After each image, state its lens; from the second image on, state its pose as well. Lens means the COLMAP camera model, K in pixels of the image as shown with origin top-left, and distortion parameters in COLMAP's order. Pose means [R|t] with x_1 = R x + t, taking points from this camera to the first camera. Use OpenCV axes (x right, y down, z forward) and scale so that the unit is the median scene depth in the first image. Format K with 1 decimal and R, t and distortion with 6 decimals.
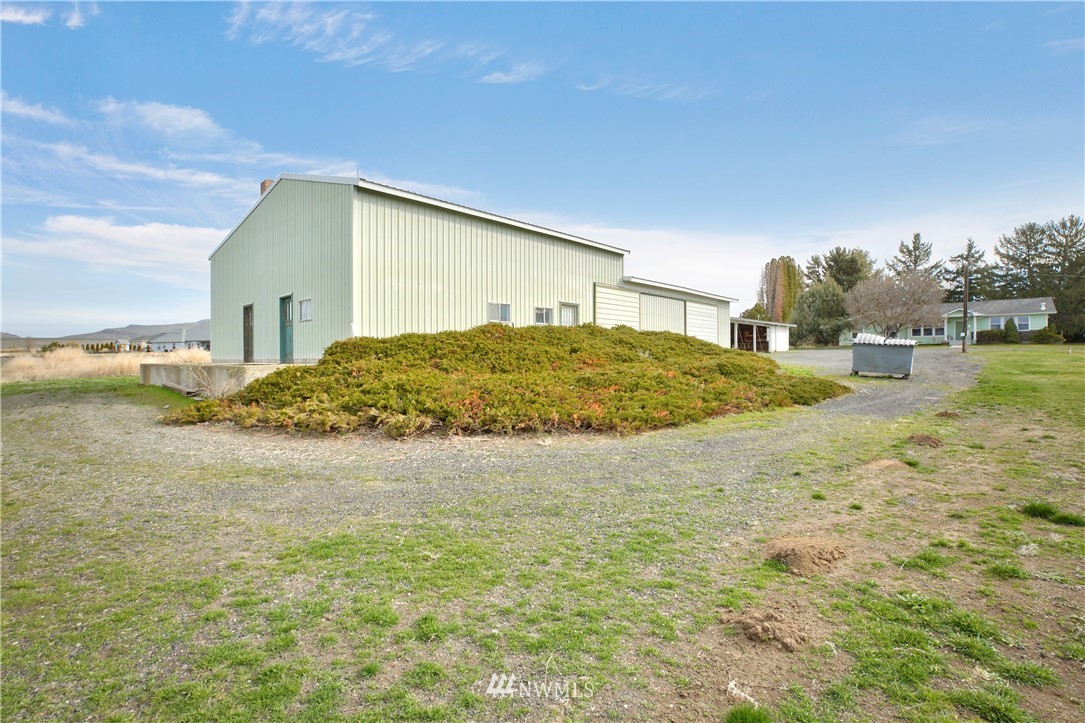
lens RADIAL K [[517.6, 0, 542.5], [0, 517.6, 361.5], [0, 0, 1]] dist [-0.000931, -0.000733]
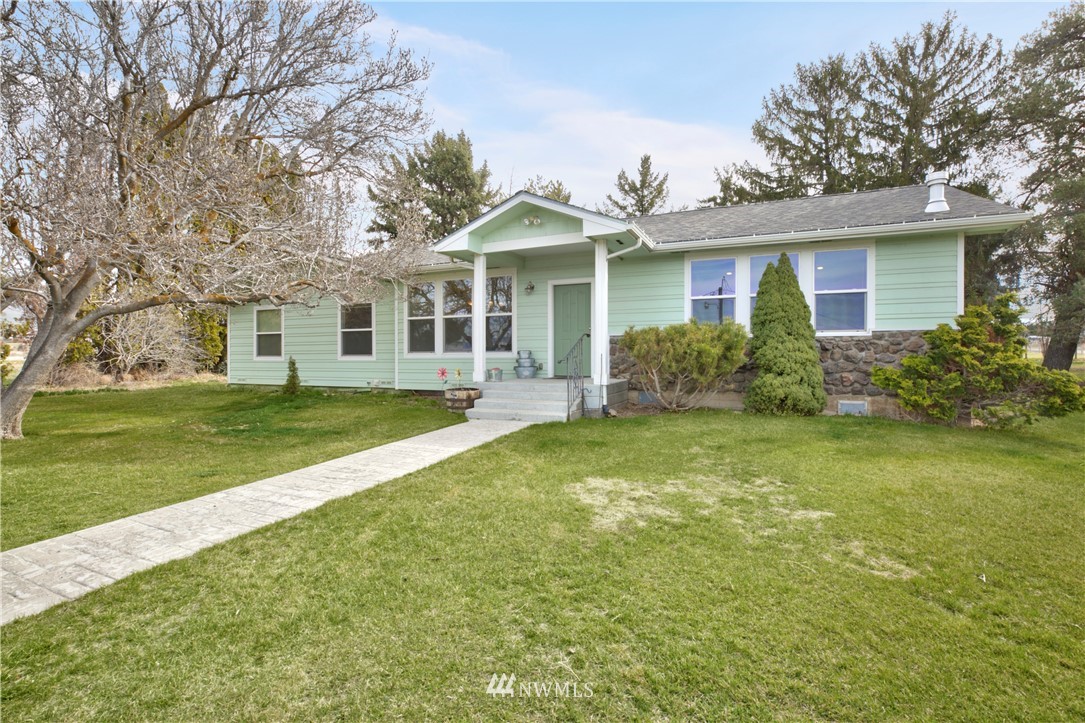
lens RADIAL K [[517.6, 0, 542.5], [0, 517.6, 361.5], [0, 0, 1]] dist [-0.000931, -0.000733]
pose [[0.959295, 0.007613, 0.282304, 0.734142], [-0.004794, 0.999932, -0.010677, -0.045221], [-0.282366, 0.008889, 0.959266, 0.806368]]
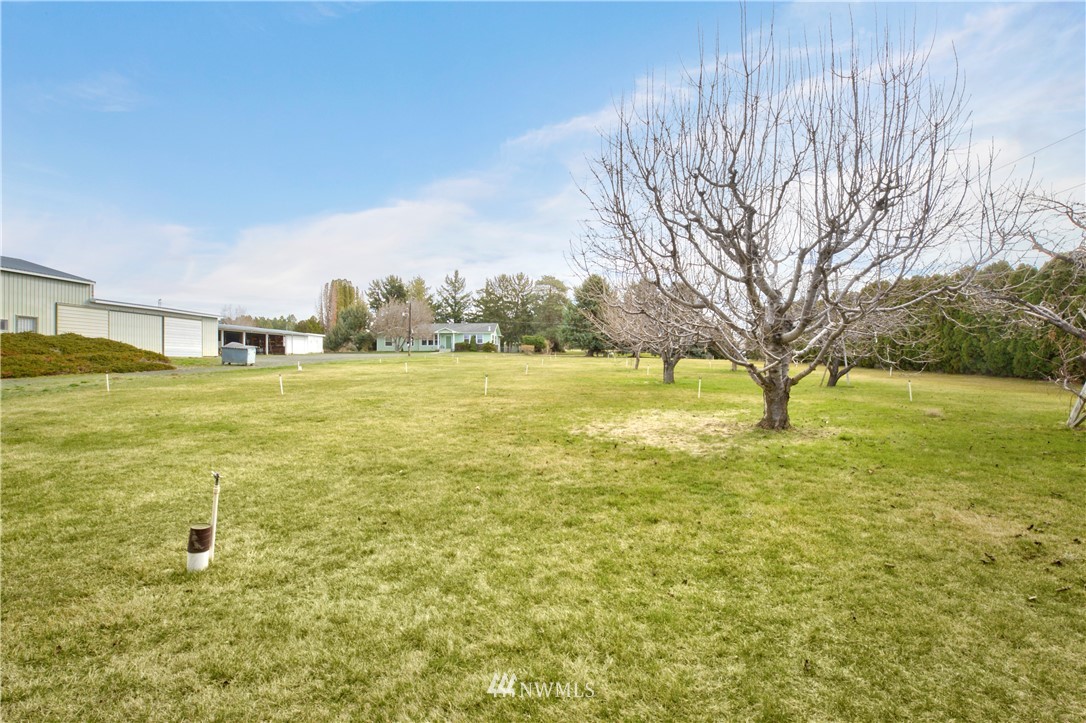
lens RADIAL K [[518.1, 0, 543.0], [0, 518.1, 361.5], [0, 0, 1]] dist [-0.000931, -0.000733]
pose [[0.788243, 0.003558, 0.615354, 0.097986], [0.002889, 0.999951, -0.009483, 0.010288], [-0.615358, 0.009253, 0.788194, -0.337870]]
